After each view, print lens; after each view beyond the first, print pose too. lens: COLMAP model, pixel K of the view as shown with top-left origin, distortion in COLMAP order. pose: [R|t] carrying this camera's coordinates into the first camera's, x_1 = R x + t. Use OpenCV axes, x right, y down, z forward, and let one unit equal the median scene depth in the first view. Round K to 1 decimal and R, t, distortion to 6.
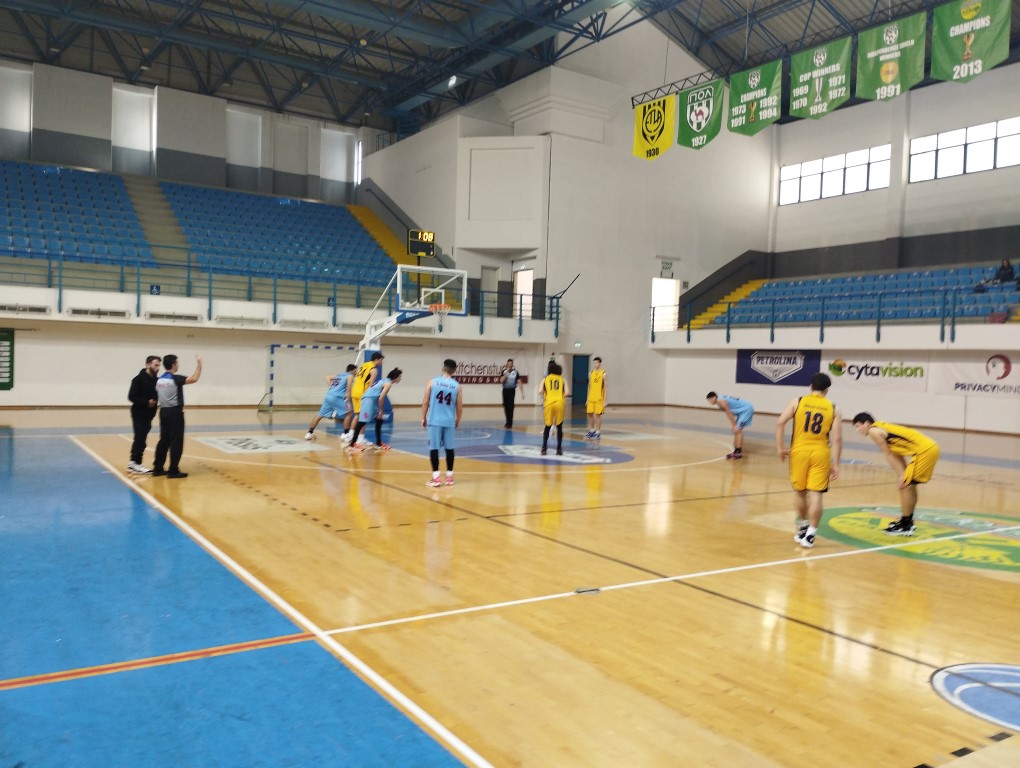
lens RADIAL K [[857.7, 0, 474.9], [0, 857.7, 384.4], [0, 0, 1]] dist [0.009679, 0.001661]
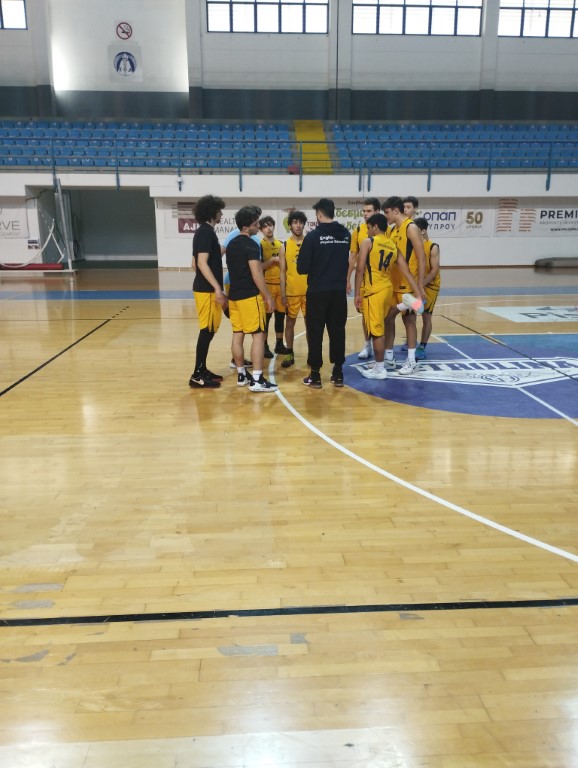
lens RADIAL K [[731.9, 0, 289.0], [0, 731.9, 384.0], [0, 0, 1]] dist [0.006811, 0.001001]
pose [[0.451700, -0.225873, 0.863104, -0.492761], [0.043497, 0.971846, 0.231567, -0.036287], [-0.891109, -0.067056, 0.448808, 0.792069]]
